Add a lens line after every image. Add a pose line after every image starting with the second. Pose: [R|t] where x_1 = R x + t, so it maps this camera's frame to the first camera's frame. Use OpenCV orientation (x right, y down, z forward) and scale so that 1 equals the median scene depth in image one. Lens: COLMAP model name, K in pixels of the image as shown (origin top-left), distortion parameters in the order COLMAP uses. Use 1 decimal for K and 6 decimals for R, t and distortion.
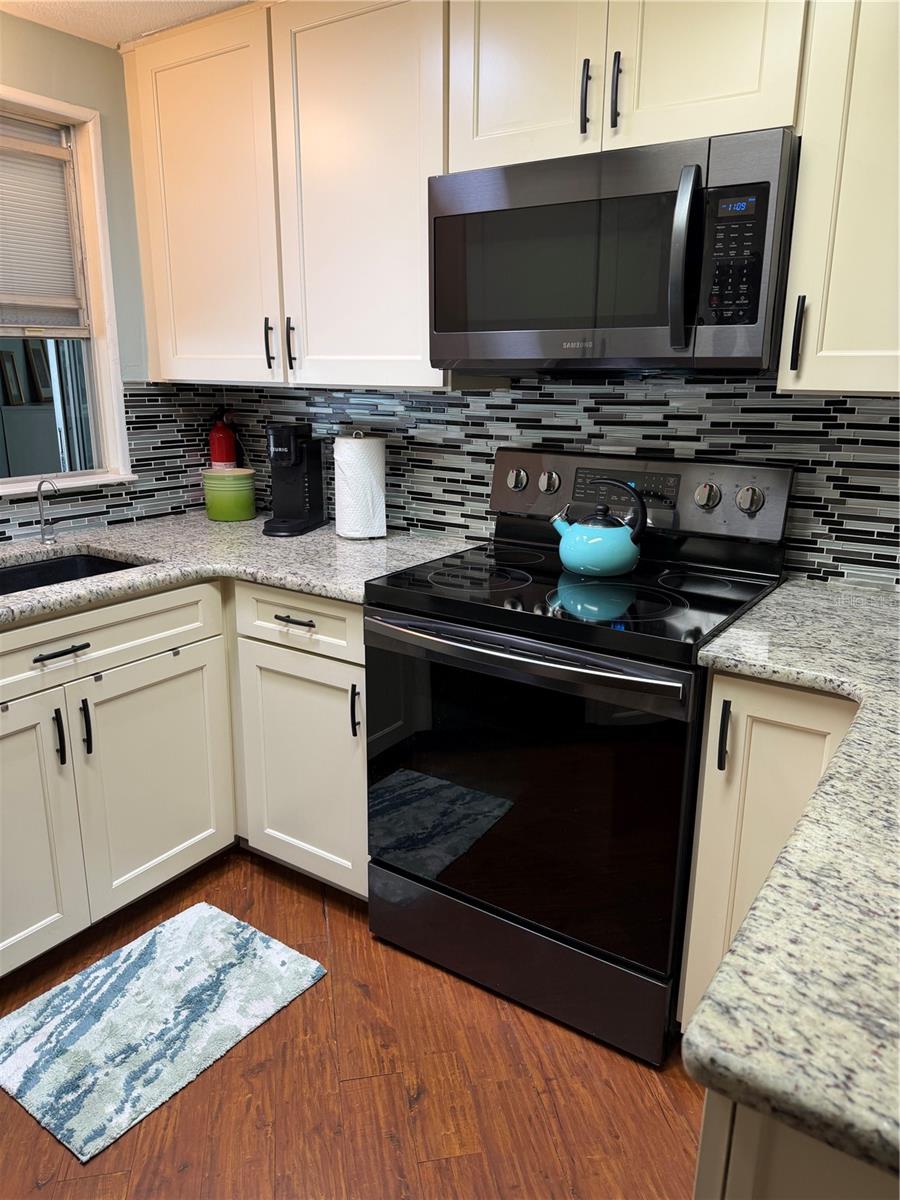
lens RADIAL K [[837.8, 0, 450.0], [0, 837.8, 600.0], [0, 0, 1]] dist [0.099653, -0.137620]
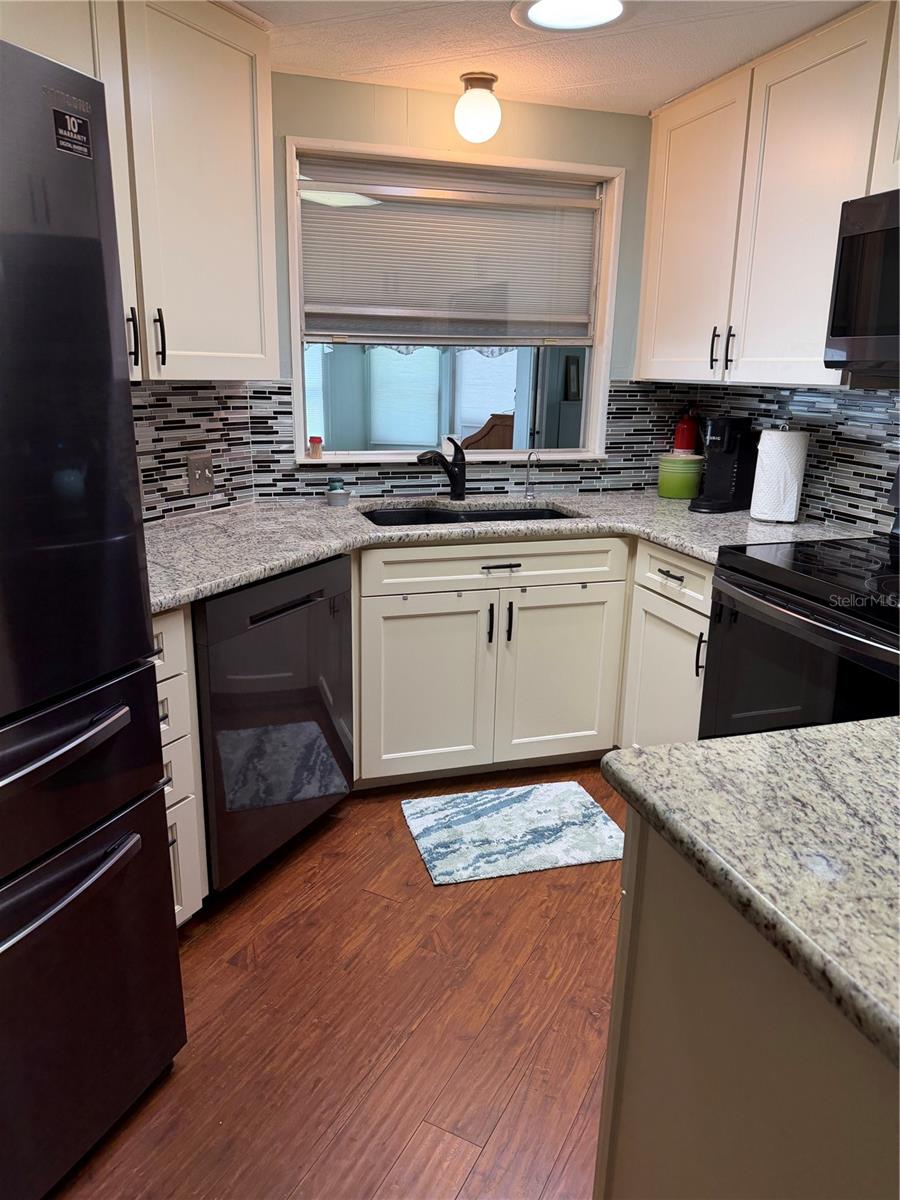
lens RADIAL K [[837.8, 0, 450.0], [0, 837.8, 600.0], [0, 0, 1]] dist [0.099653, -0.137620]
pose [[0.786599, 0.171040, -0.593302, 0.276330], [-0.173342, 0.983398, 0.053683, 0.047030], [0.592634, 0.060617, 0.803188, -0.162519]]
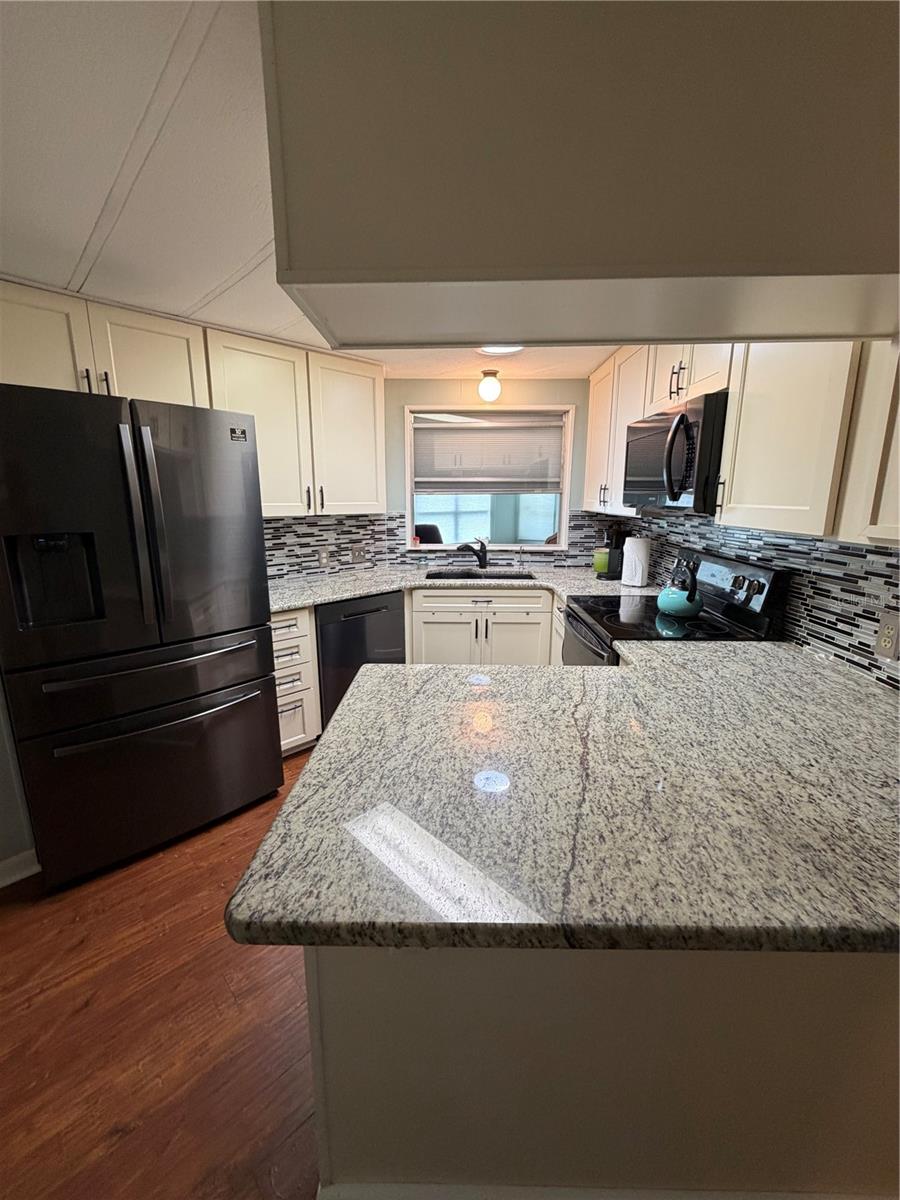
lens RADIAL K [[471.9, 0, 450.0], [0, 471.9, 600.0], [0, 0, 1]] dist [-0.000212, 0.000012]
pose [[0.552400, 0.174966, -0.815010, 0.686798], [-0.215467, 0.974467, 0.063158, -0.018855], [0.805250, 0.140719, 0.575995, -0.030128]]
